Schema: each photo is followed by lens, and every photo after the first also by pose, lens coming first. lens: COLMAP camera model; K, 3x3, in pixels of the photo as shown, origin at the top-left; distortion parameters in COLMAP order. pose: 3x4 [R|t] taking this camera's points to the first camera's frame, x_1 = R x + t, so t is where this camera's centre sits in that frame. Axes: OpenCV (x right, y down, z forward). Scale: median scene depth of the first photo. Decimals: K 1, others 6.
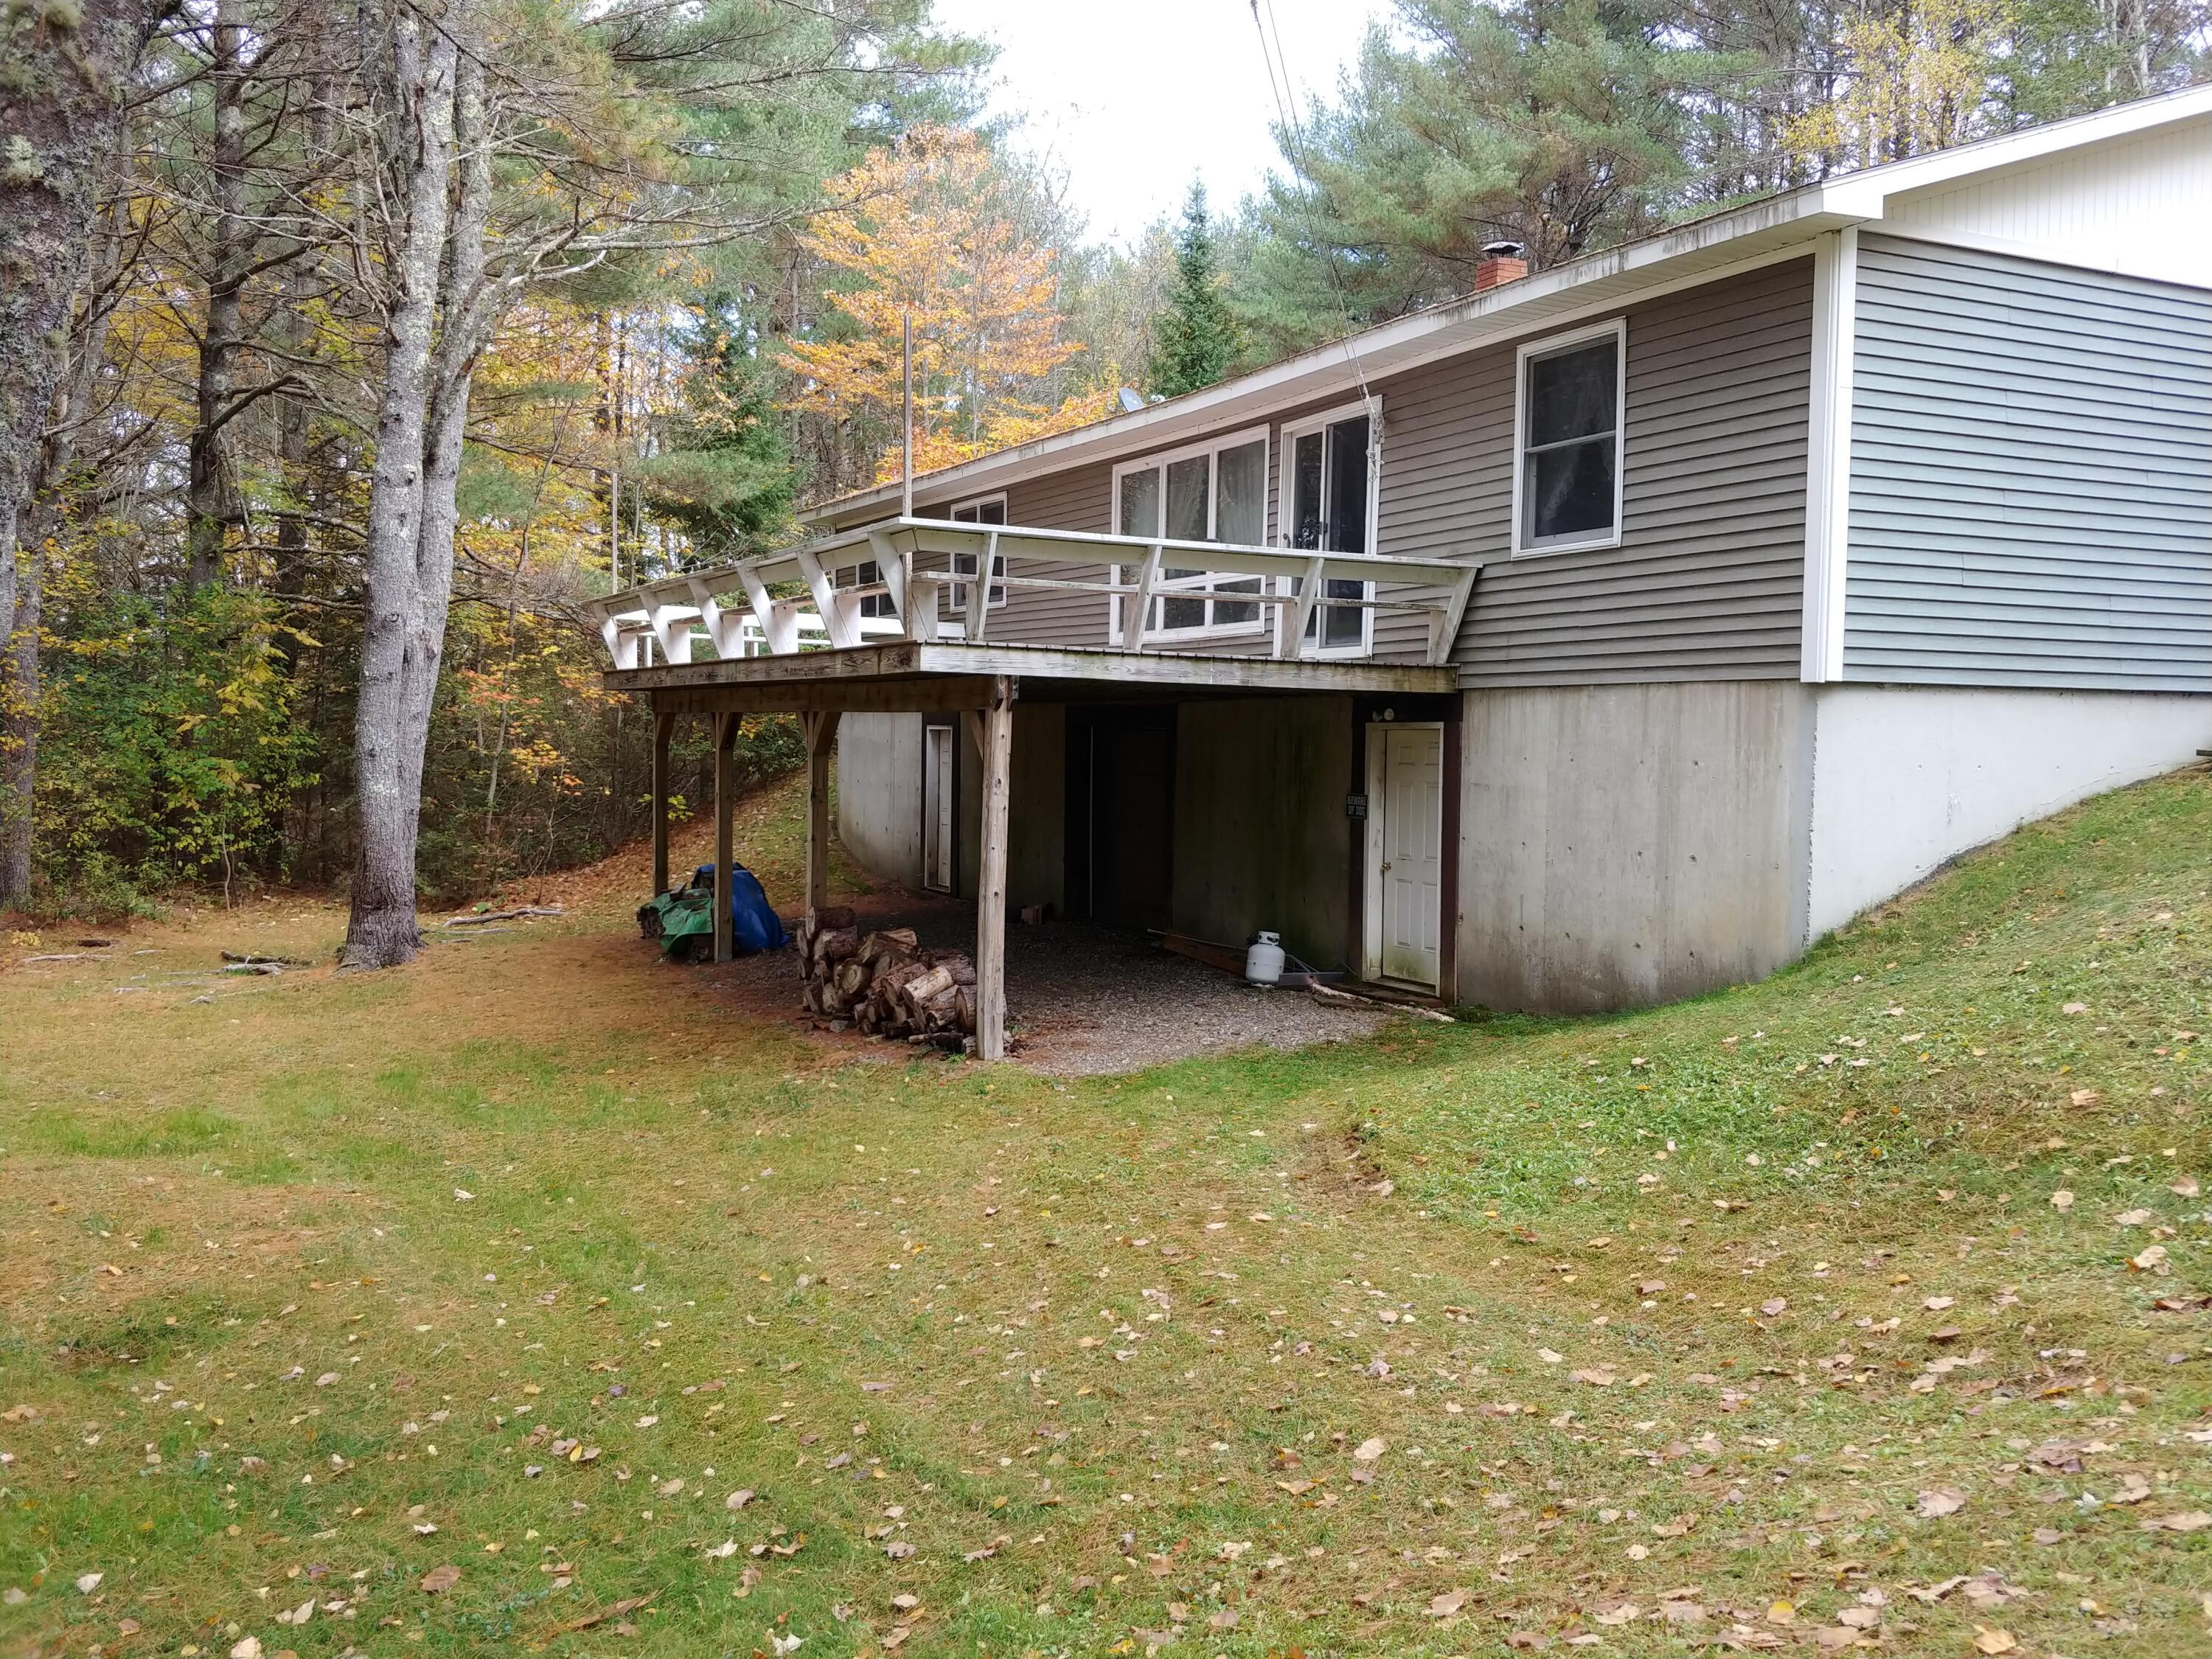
lens RADIAL K [[1990.4, 0, 1101.2], [0, 1990.4, 833.5], [0, 0, 1]] dist [0.220481, -0.703413]
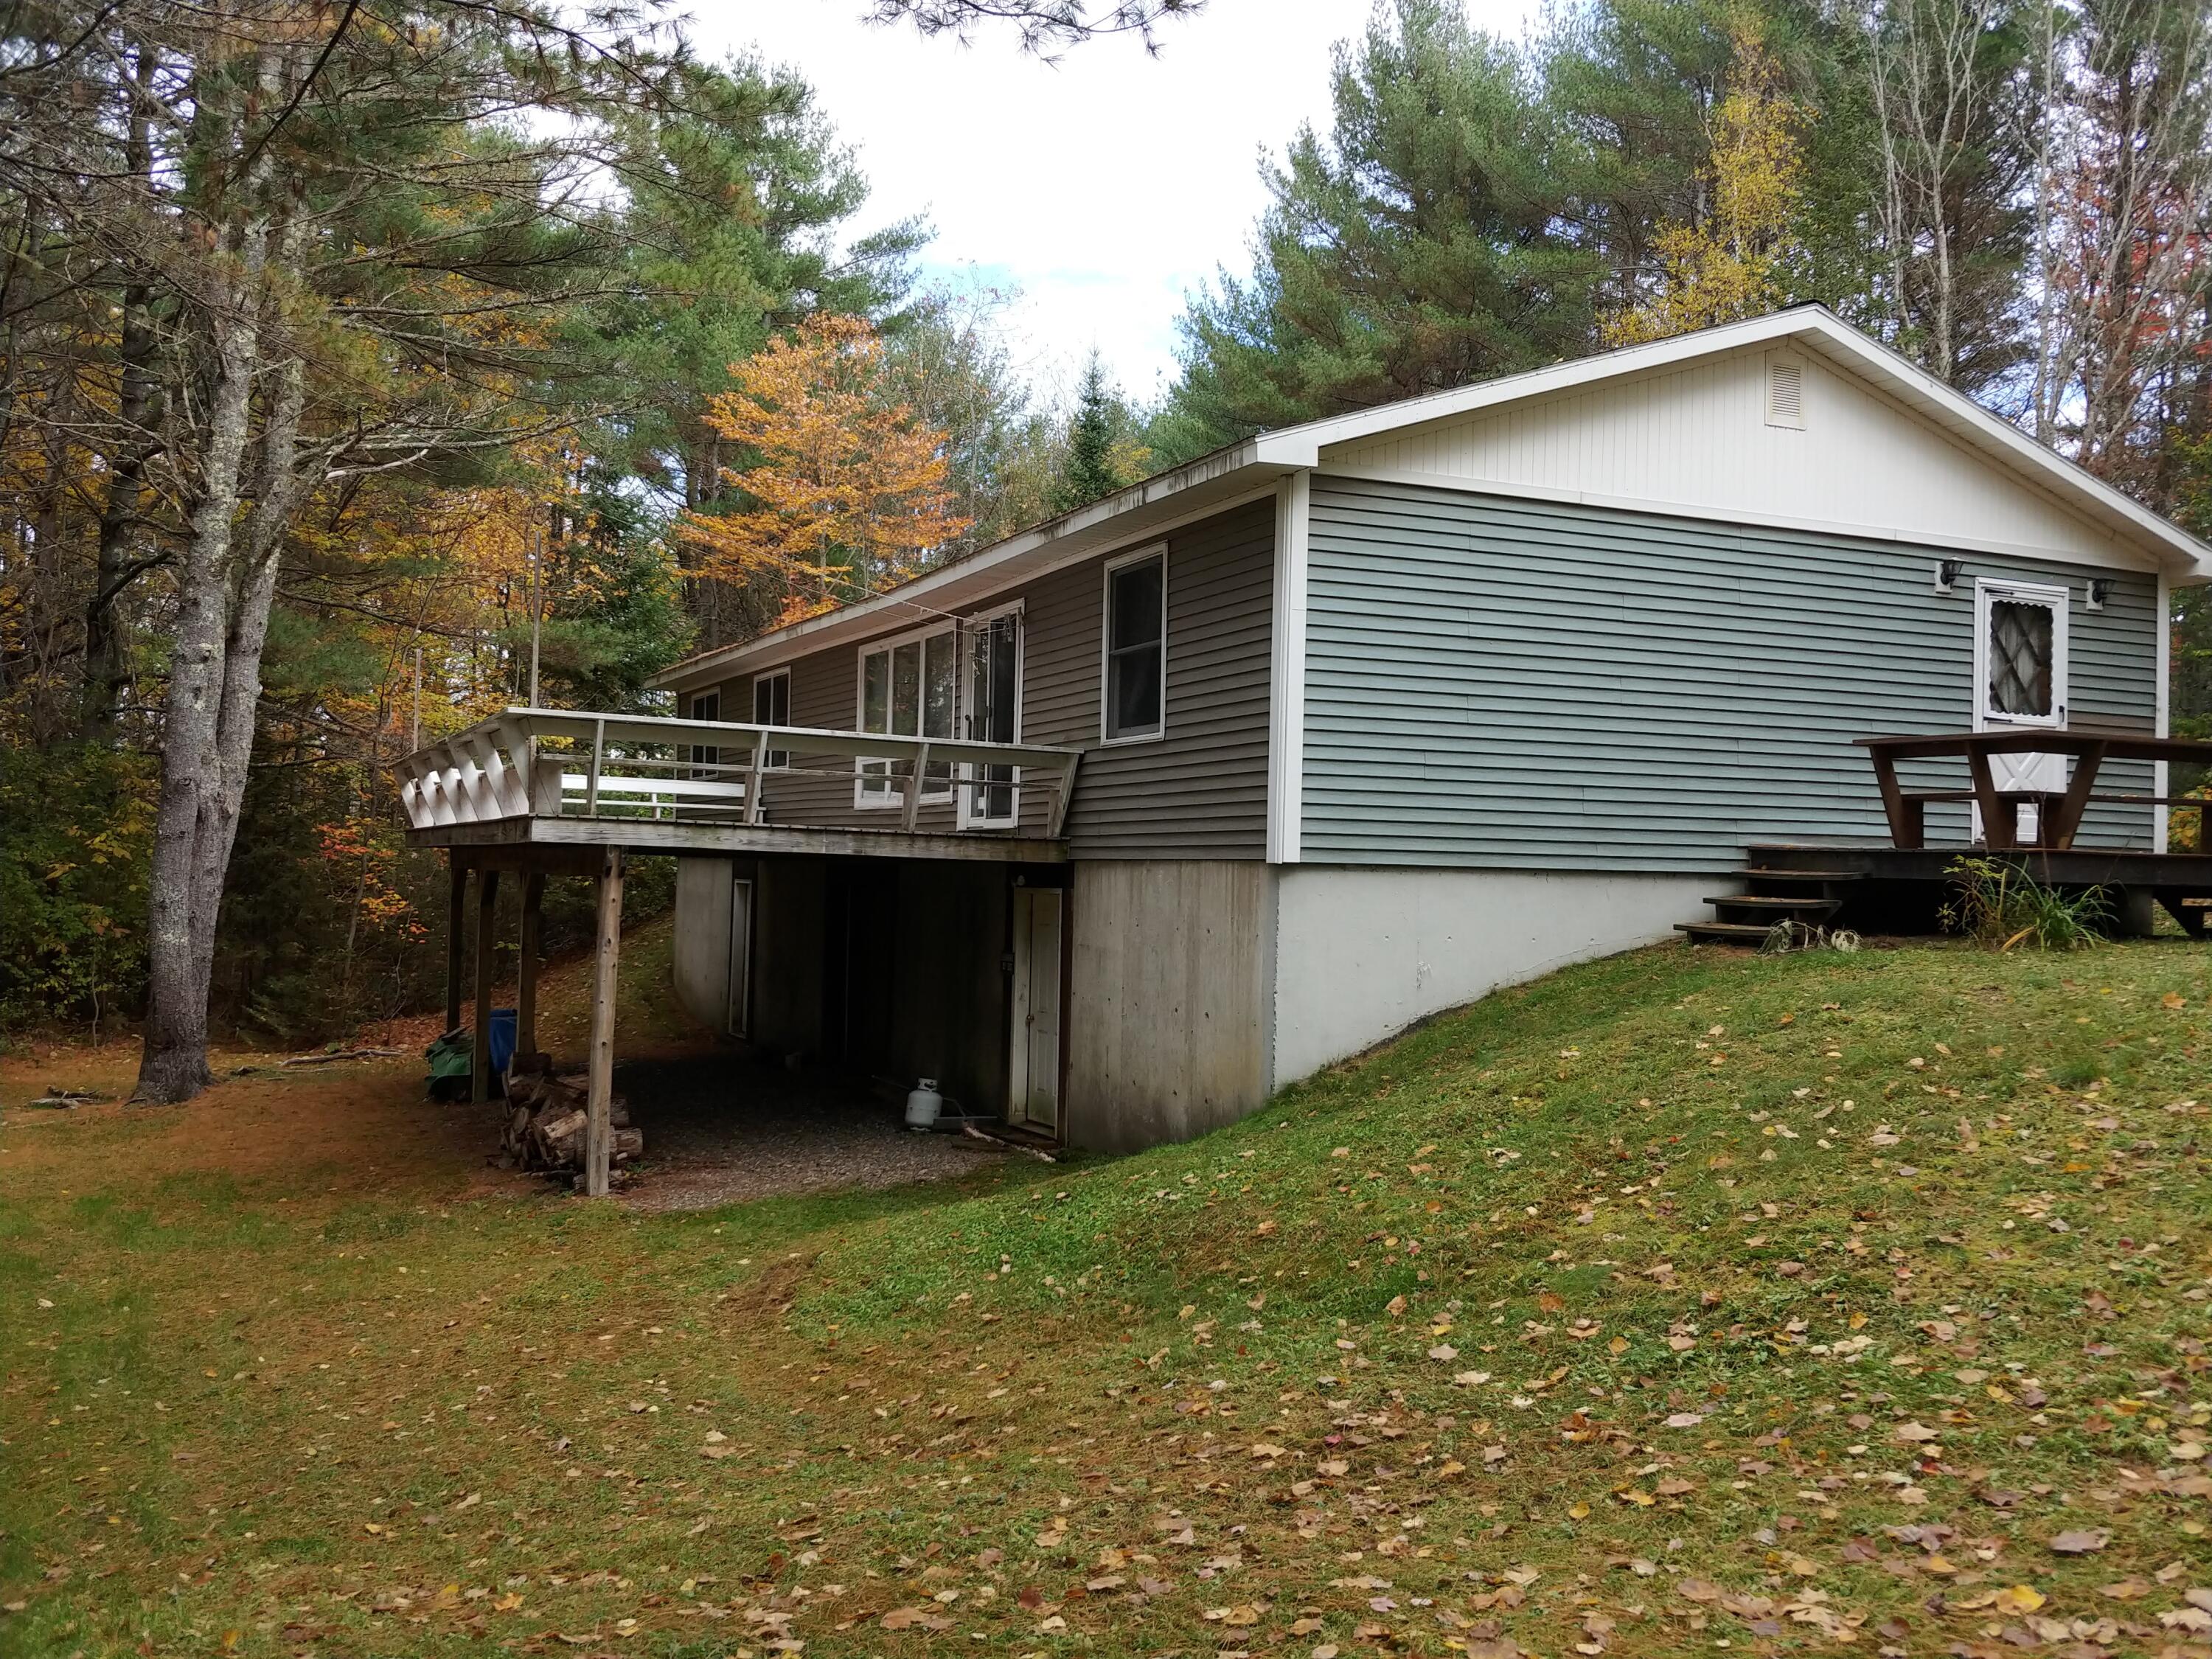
lens RADIAL K [[1990.4, 0, 1101.2], [0, 1990.4, 833.5], [0, 0, 1]] dist [0.220481, -0.703413]
pose [[0.999794, 0.009247, -0.018080, 0.219709], [-0.010516, 0.997392, -0.071407, -0.007871], [0.017372, 0.071582, 0.997283, -0.106353]]
